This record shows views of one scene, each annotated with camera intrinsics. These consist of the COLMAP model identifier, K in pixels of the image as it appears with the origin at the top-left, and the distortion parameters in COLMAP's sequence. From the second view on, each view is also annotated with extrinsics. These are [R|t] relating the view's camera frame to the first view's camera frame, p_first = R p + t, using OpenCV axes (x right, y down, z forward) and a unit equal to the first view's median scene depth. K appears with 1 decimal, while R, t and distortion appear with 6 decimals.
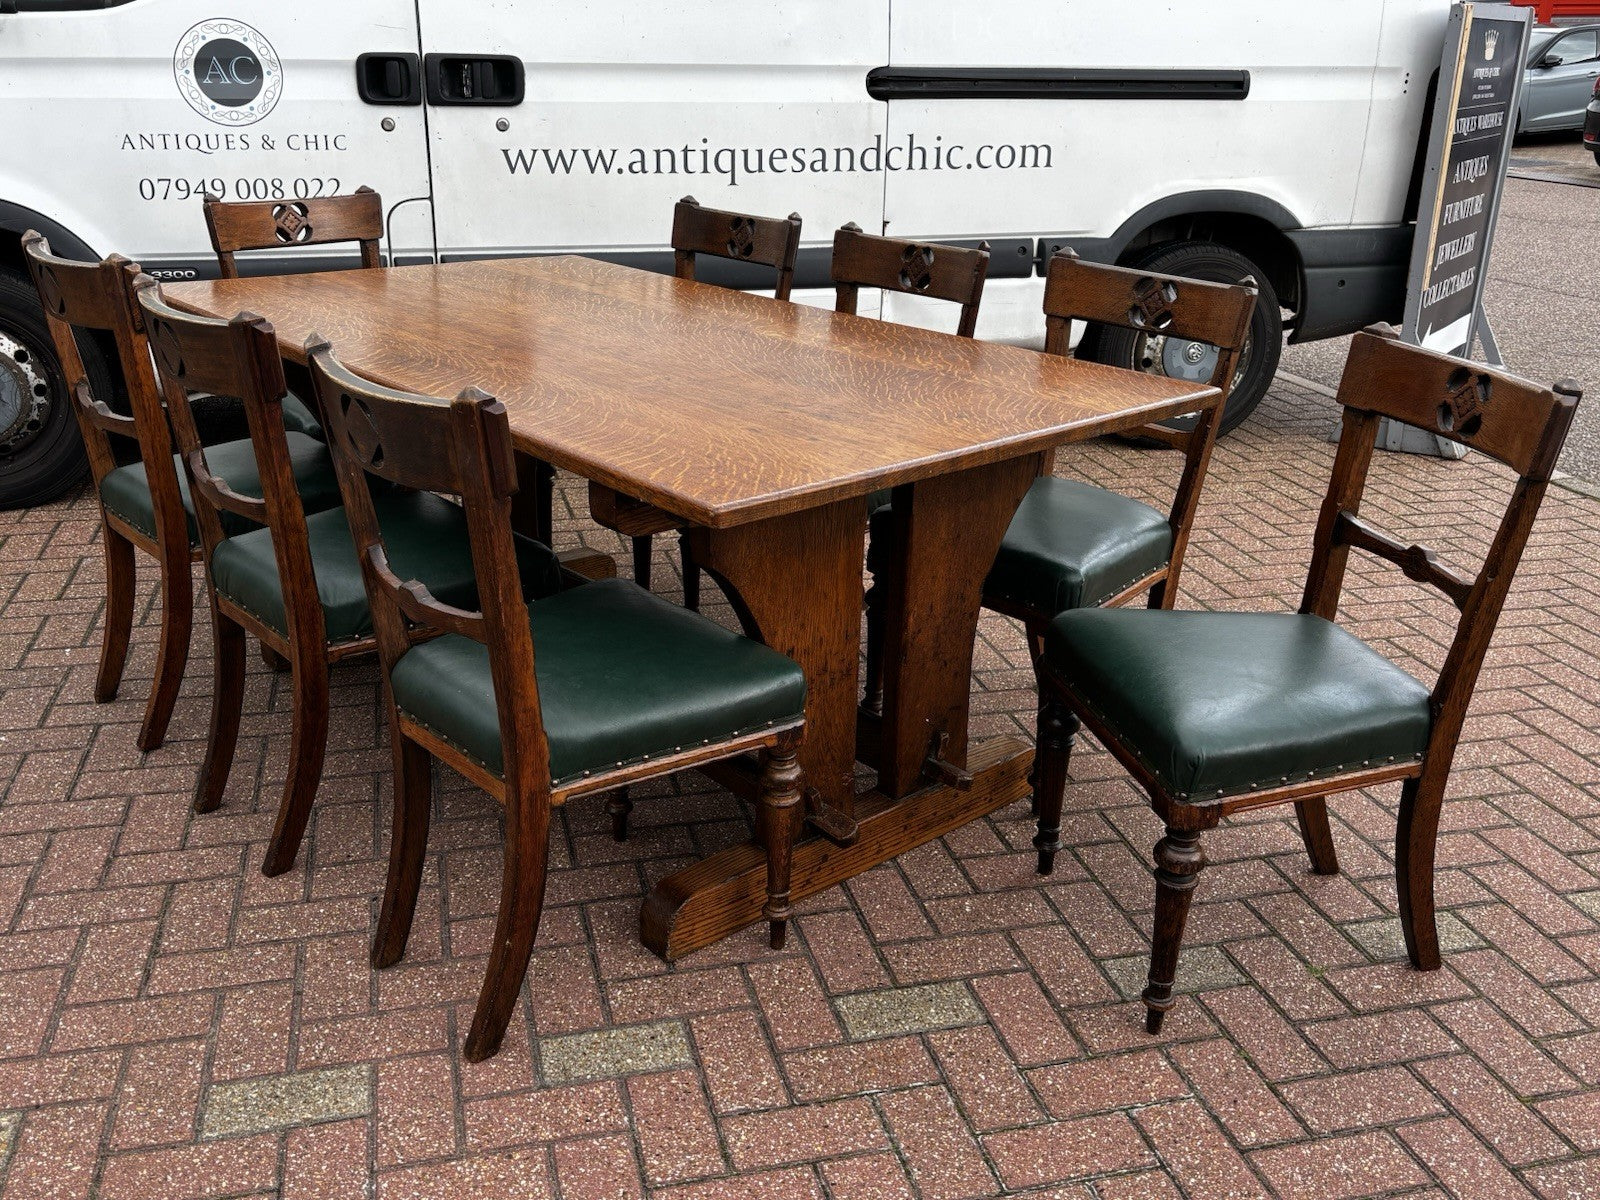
lens RADIAL K [[1462.8, 0, 800.0], [0, 1462.8, 600.0], [0, 0, 1]] dist [0.011981, 0.021251]
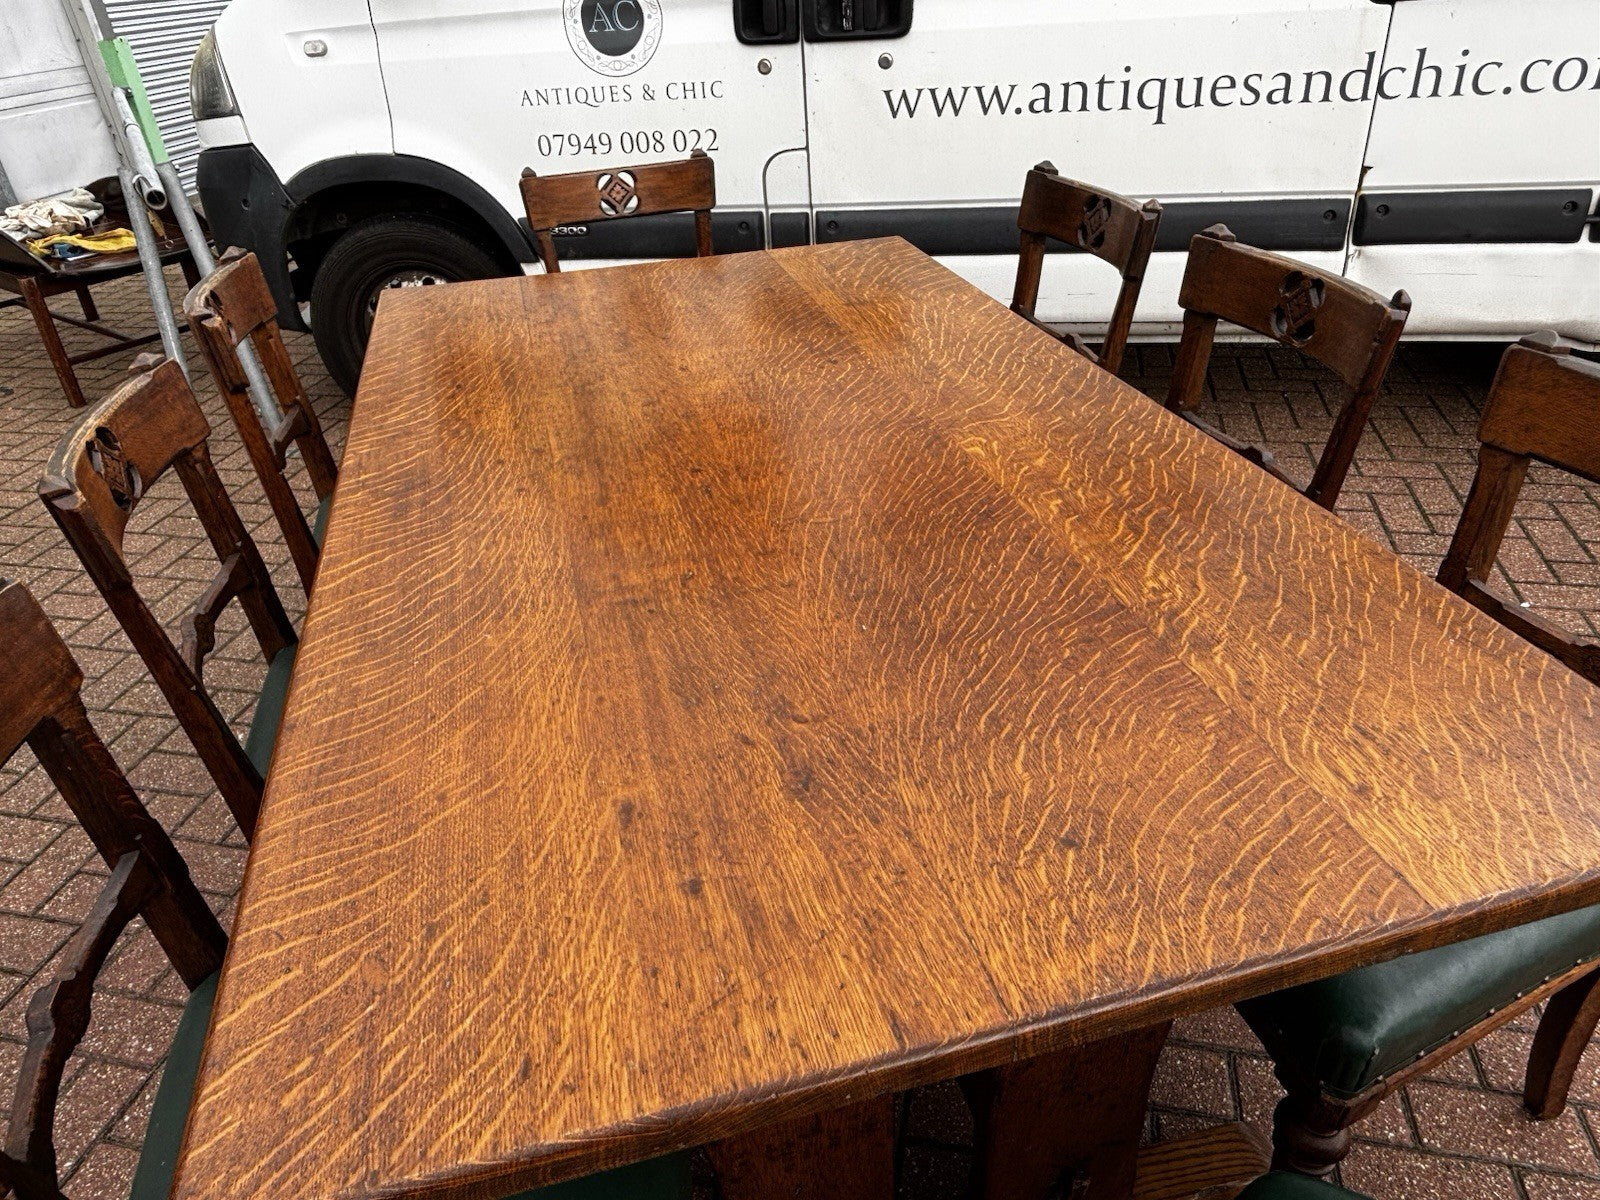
lens RADIAL K [[1094.7, 0, 774.7], [0, 1094.7, 587.8], [0, 0, 1]] dist [0.026671, -0.053162]
pose [[0.877407, 0.178918, -0.445135, 0.127563], [-0.094903, 0.974249, 0.204527, -0.202929], [0.470266, -0.137209, 0.871793, 0.490182]]
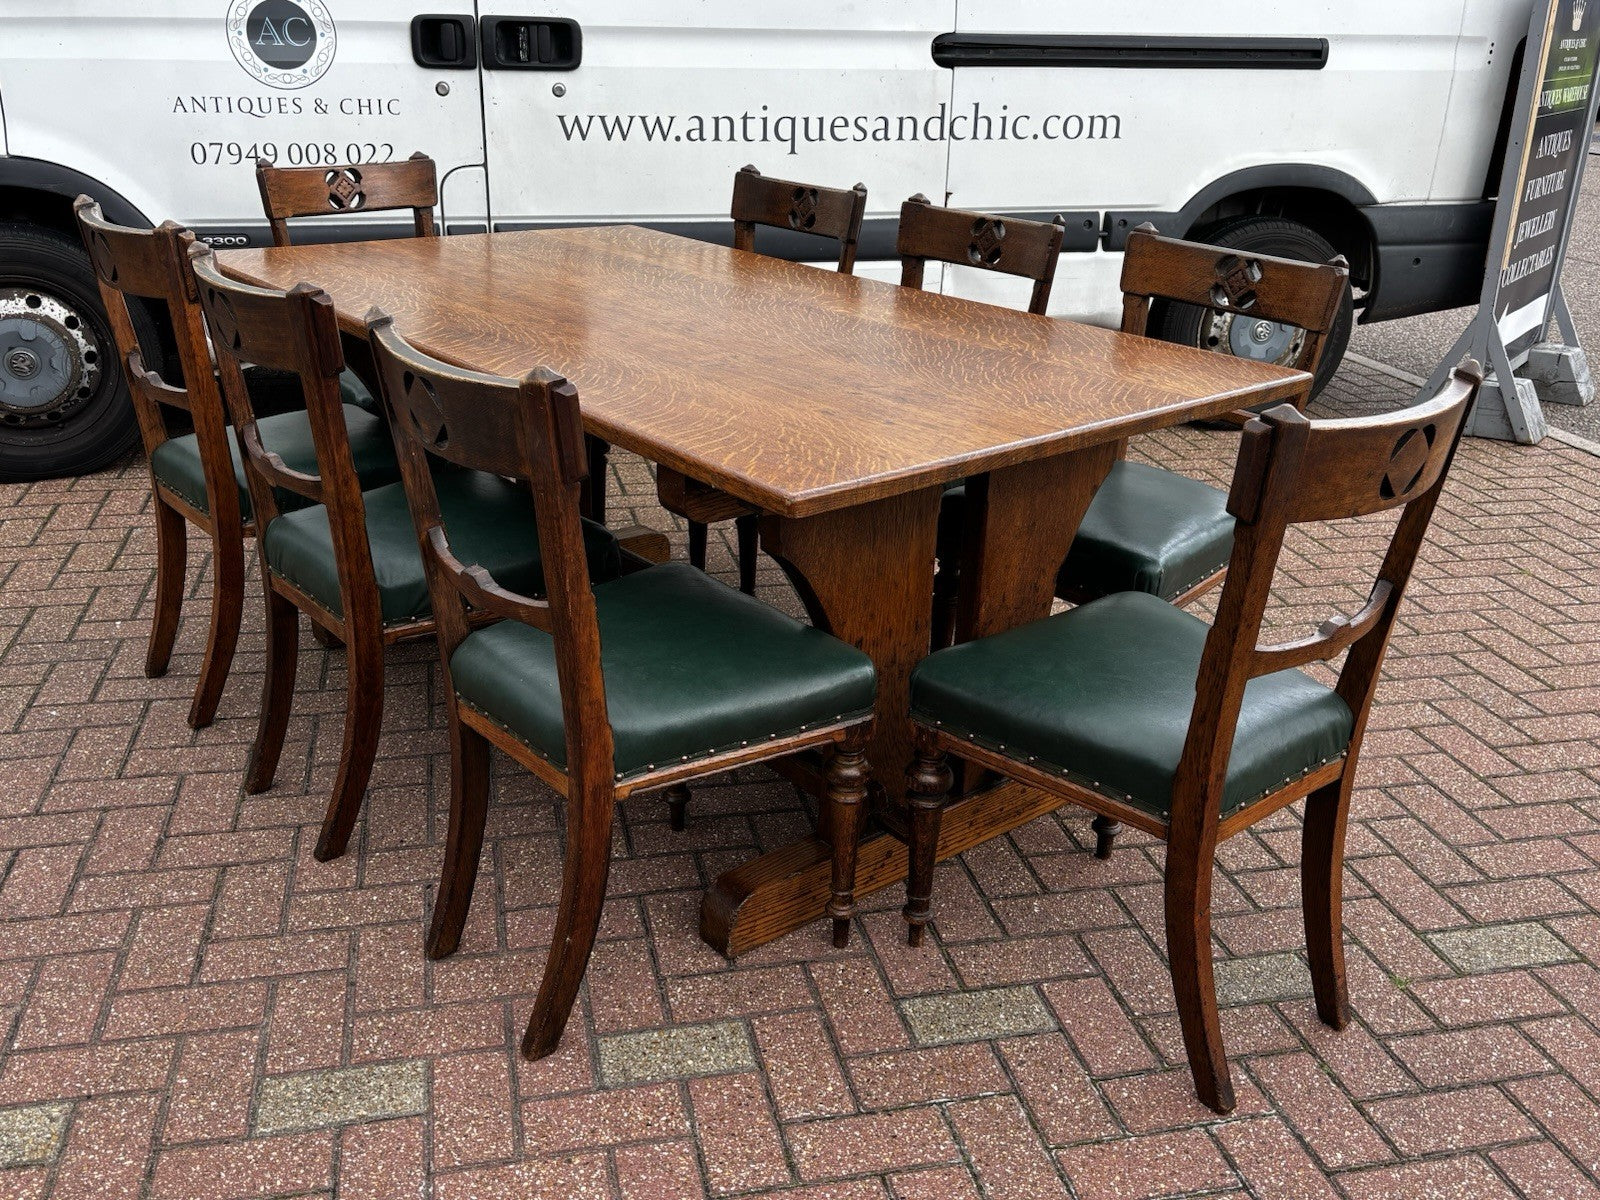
lens RADIAL K [[1466.7, 0, 805.6], [0, 1466.7, 607.6], [0, 0, 1]] dist [-0.004184, 0.054874]
pose [[0.999627, 0.015809, -0.022274, -0.015962], [-0.015264, 0.999585, 0.024413, -0.008115], [0.022651, -0.024063, 0.999454, 0.025495]]
